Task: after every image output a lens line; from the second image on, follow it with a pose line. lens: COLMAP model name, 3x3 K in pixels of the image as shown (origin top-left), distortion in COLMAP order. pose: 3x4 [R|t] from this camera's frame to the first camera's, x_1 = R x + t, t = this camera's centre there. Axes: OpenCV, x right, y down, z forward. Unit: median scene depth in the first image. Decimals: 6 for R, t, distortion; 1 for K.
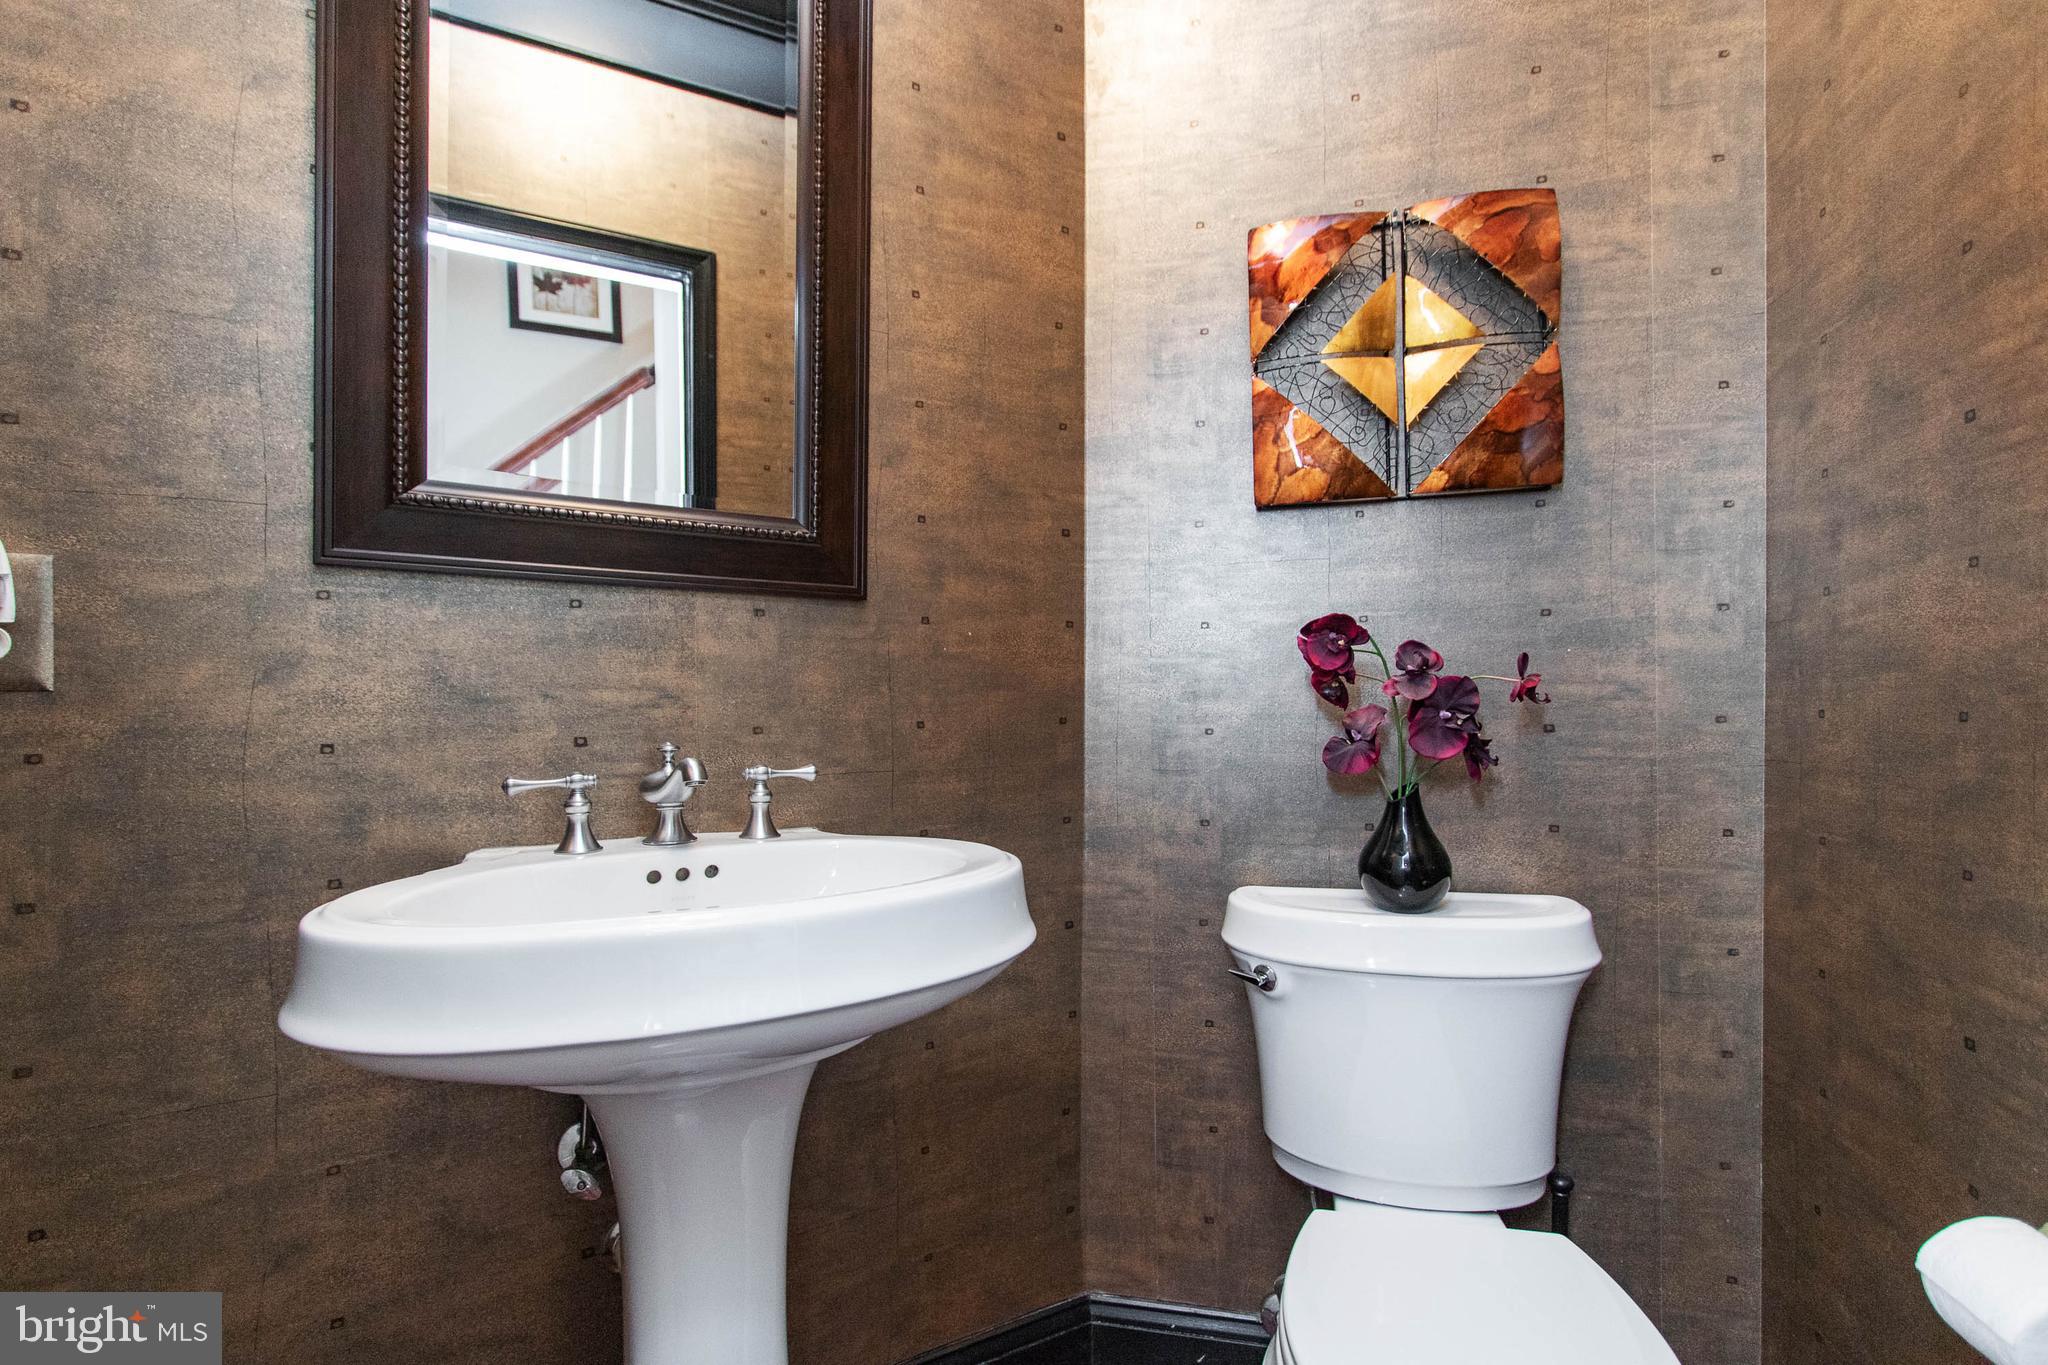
lens RADIAL K [[944.8, 0, 1020.5], [0, 944.8, 702.3], [0, 0, 1]] dist [0.003073, 0.000381]
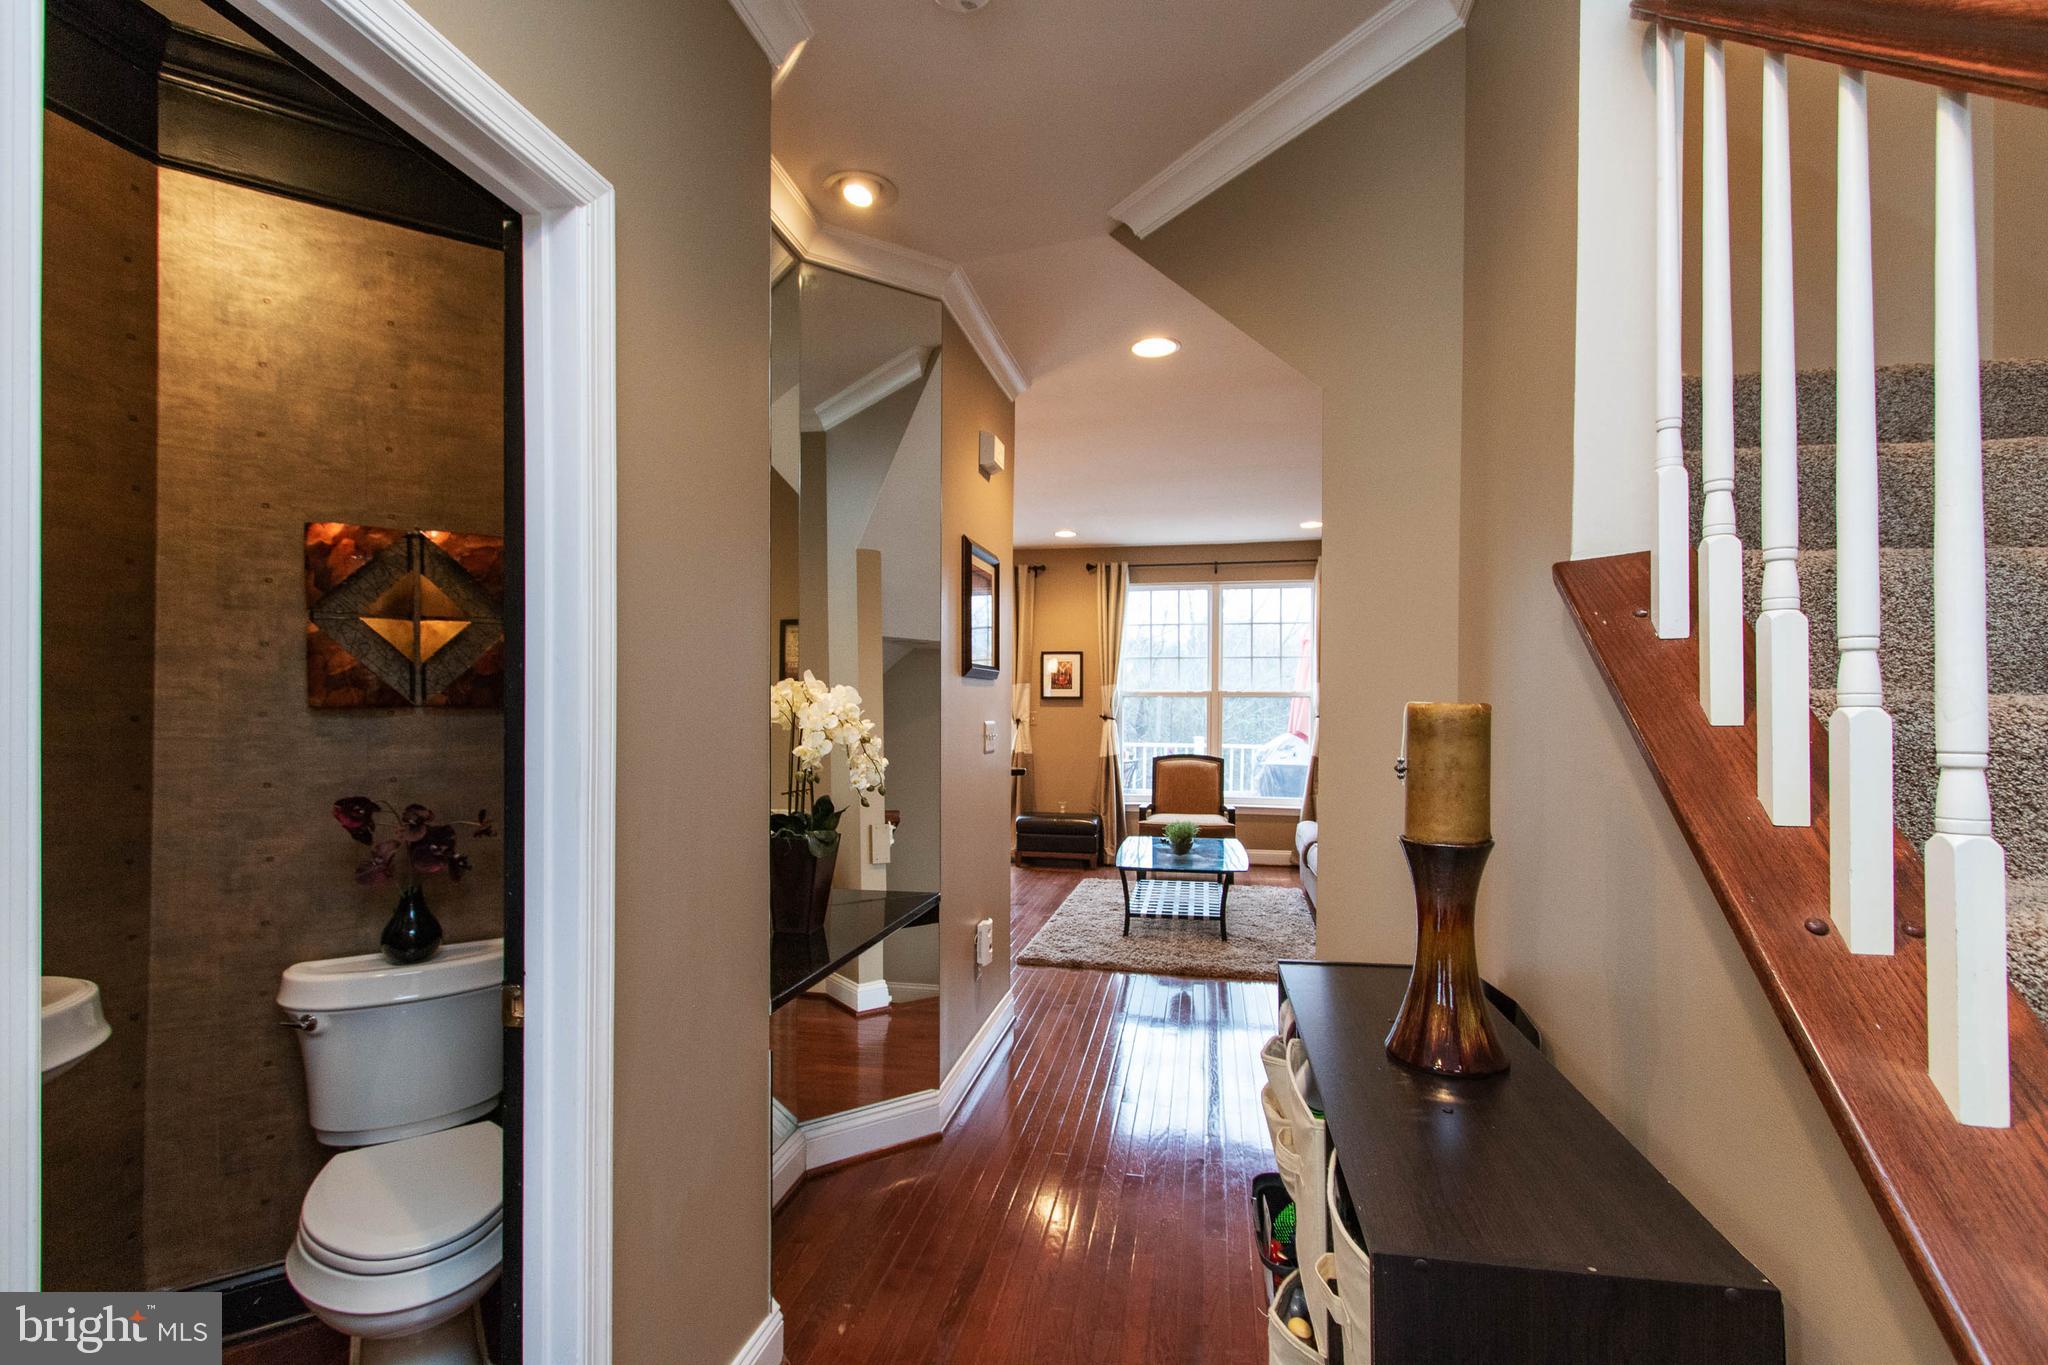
lens RADIAL K [[934.4, 0, 1002.3], [0, 934.4, 709.5], [0, 0, 1]] dist [0.002215, -0.000312]
pose [[0.687449, 0.007857, 0.726190, -0.071991], [-0.011399, 0.999935, -0.000027, -0.219462], [-0.726143, -0.008260, 0.687494, -0.817001]]
